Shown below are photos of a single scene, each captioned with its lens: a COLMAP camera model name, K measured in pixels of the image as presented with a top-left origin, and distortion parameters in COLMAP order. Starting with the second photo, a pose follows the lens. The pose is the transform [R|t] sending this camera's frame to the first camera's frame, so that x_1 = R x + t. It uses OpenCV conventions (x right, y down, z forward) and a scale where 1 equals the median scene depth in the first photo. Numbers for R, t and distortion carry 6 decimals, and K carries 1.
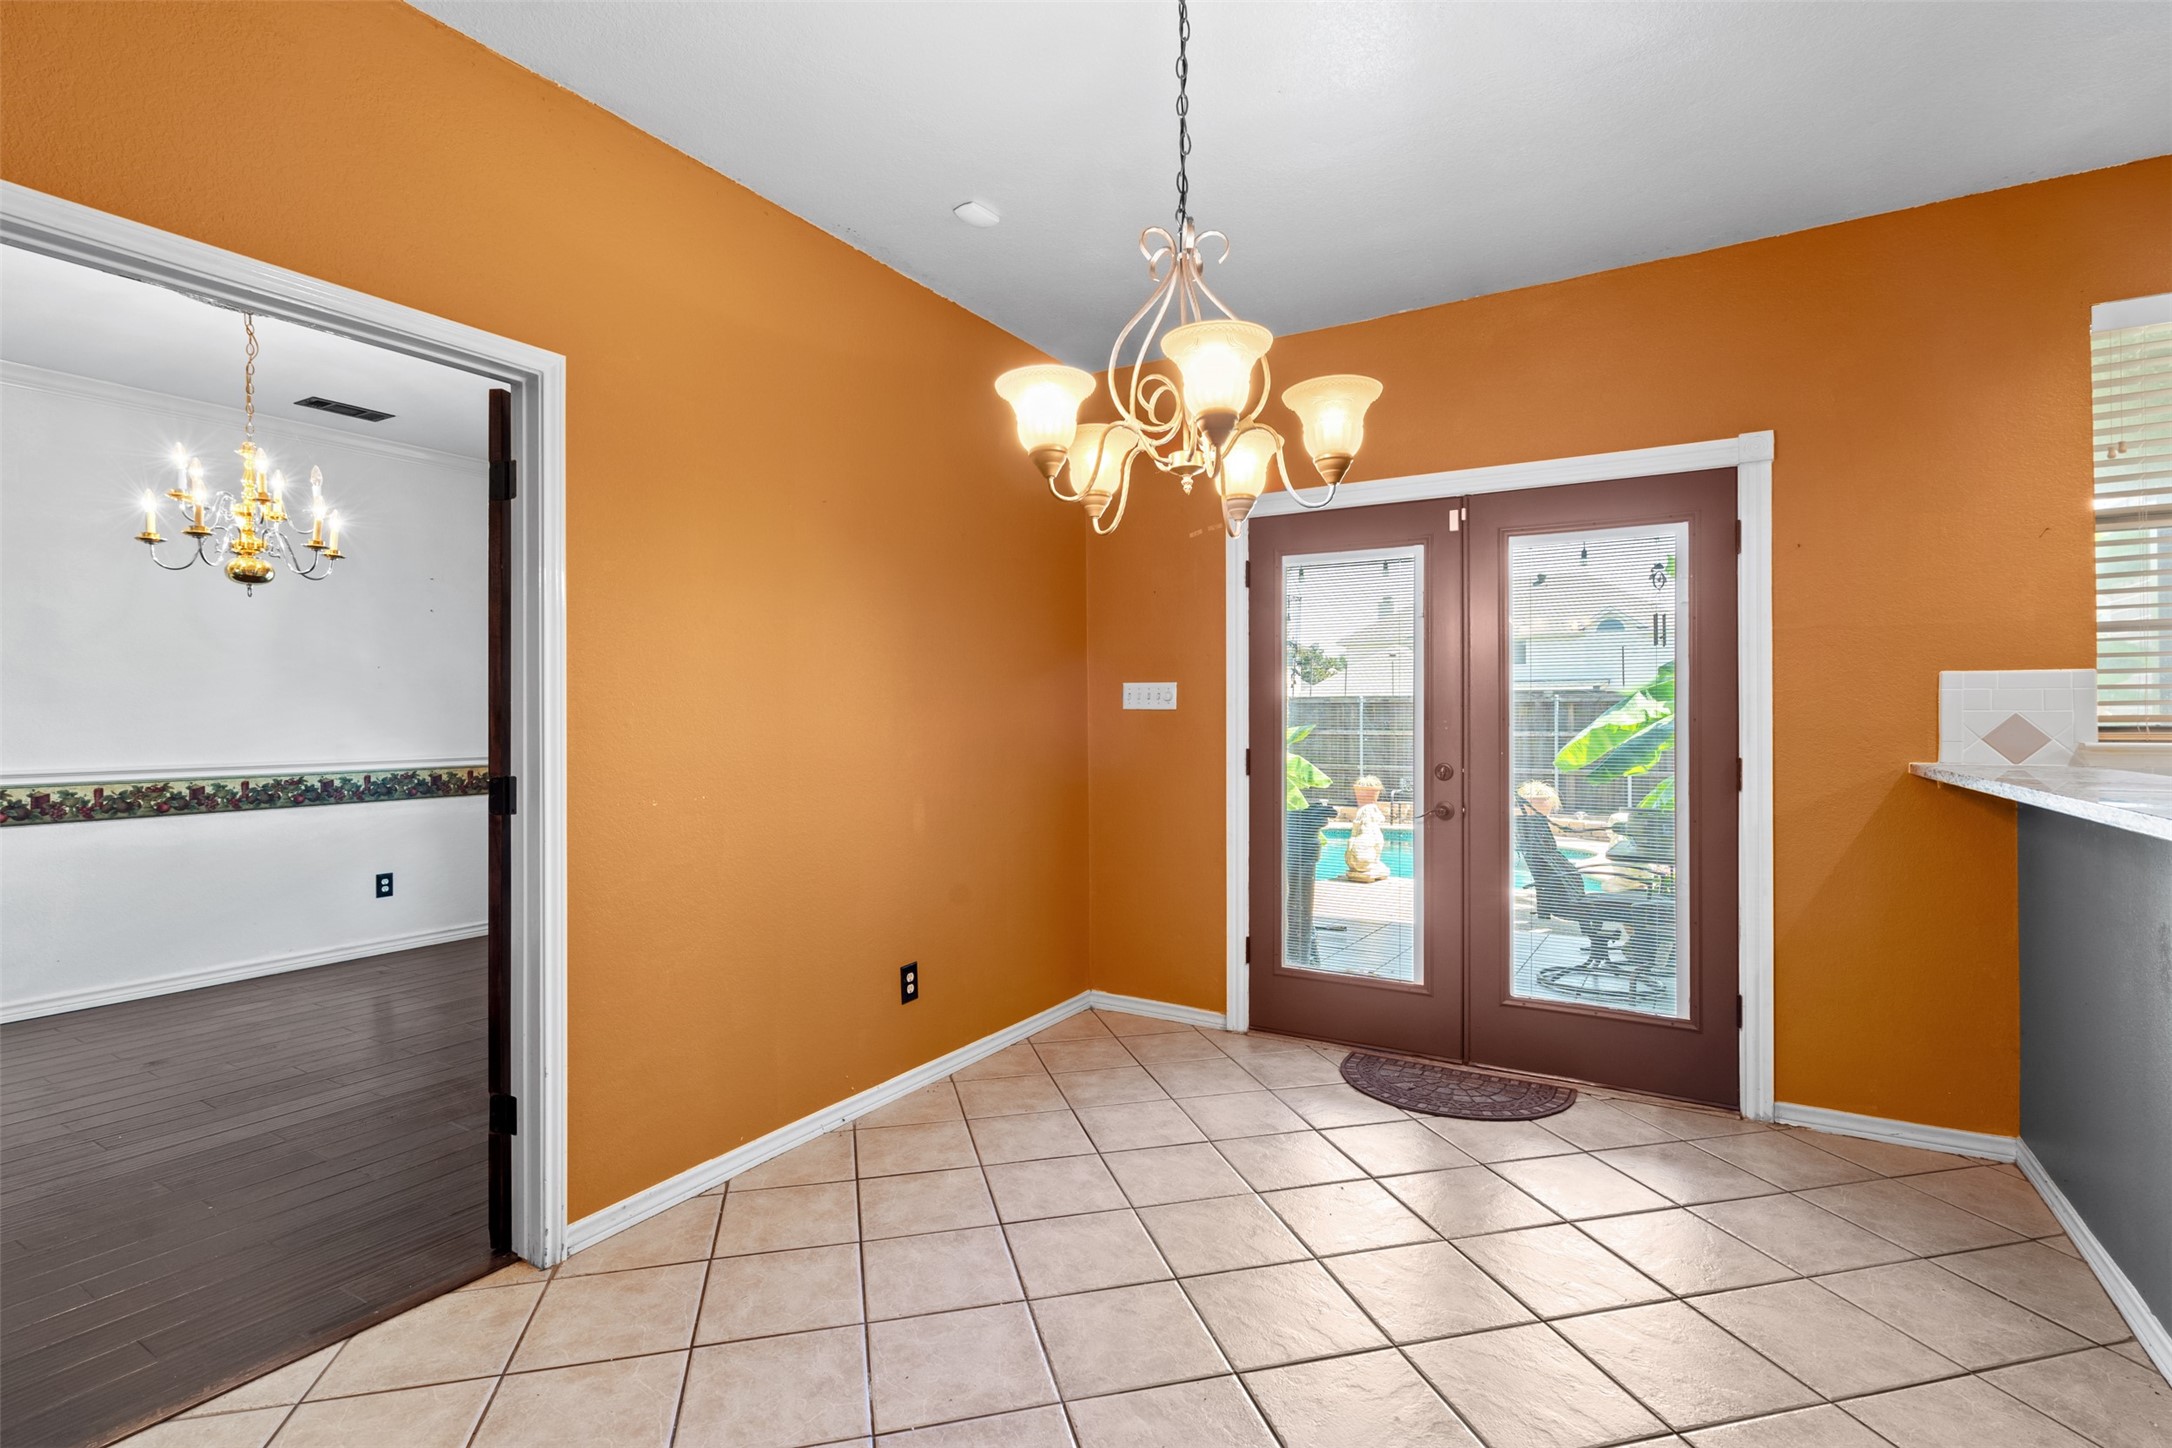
lens RADIAL K [[1013.6, 0, 1089.6], [0, 1013.6, 724.6], [0, 0, 1]] dist [-0.004421, 0.002443]
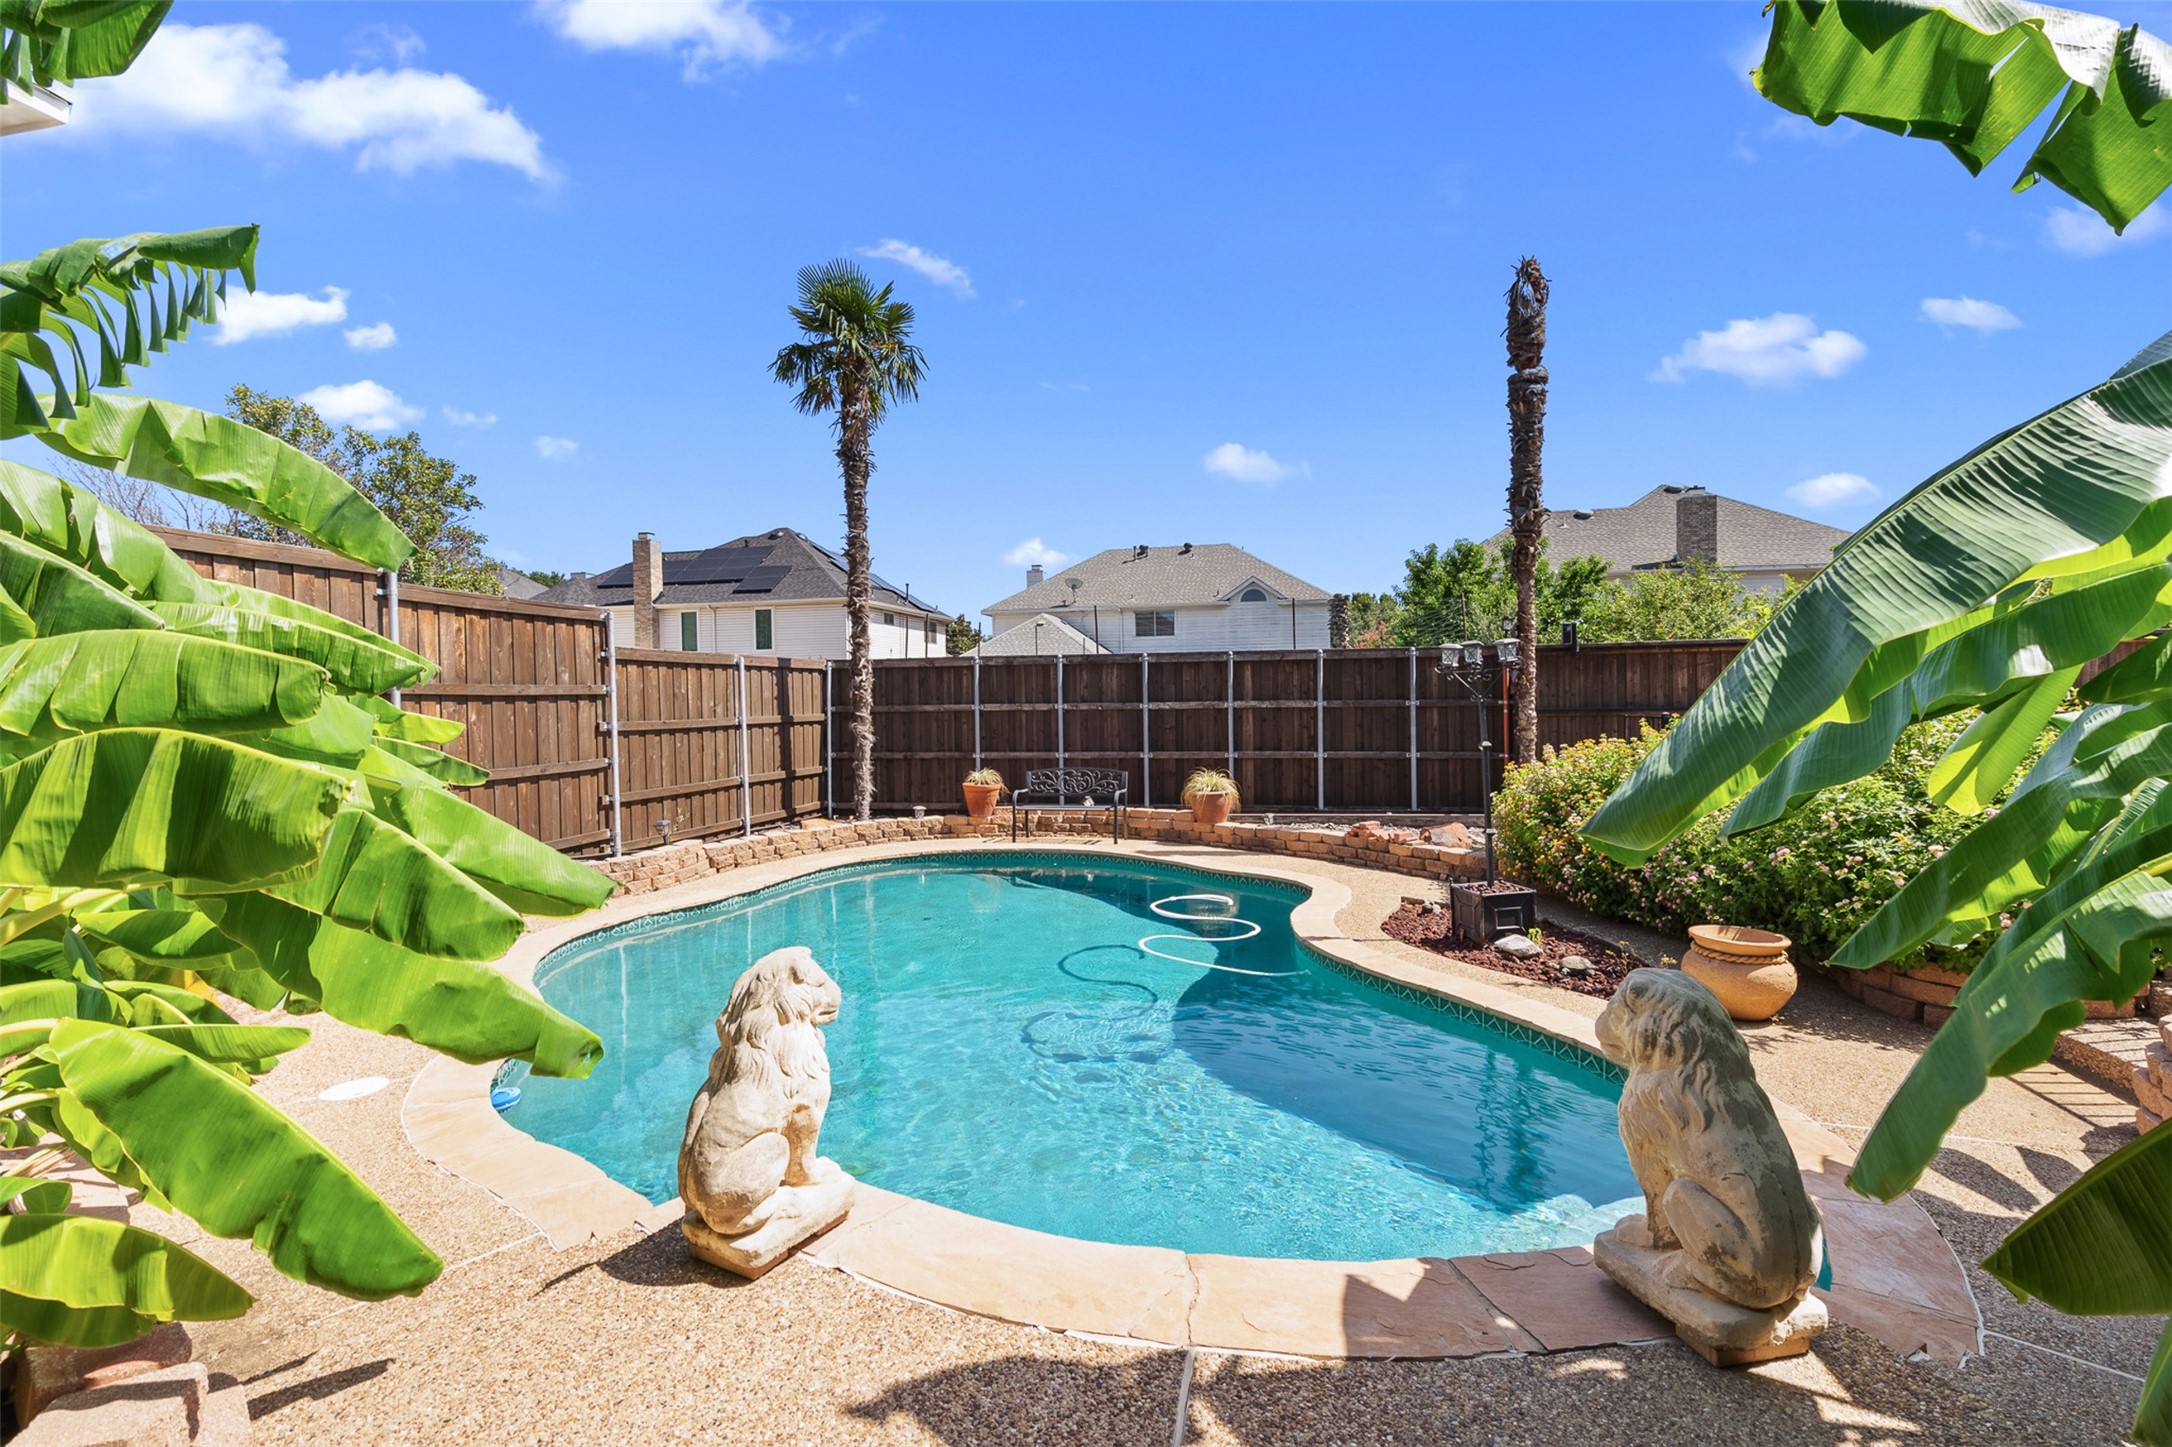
lens RADIAL K [[1013.6, 0, 1087.2], [0, 1013.6, 722.0], [0, 0, 1]] dist [-0.004421, 0.002443]
pose [[0.947118, -0.020011, 0.320262, 0.122483], [0.014301, 0.999694, 0.020170, 0.005573], [-0.320568, -0.014523, 0.947114, 0.325899]]
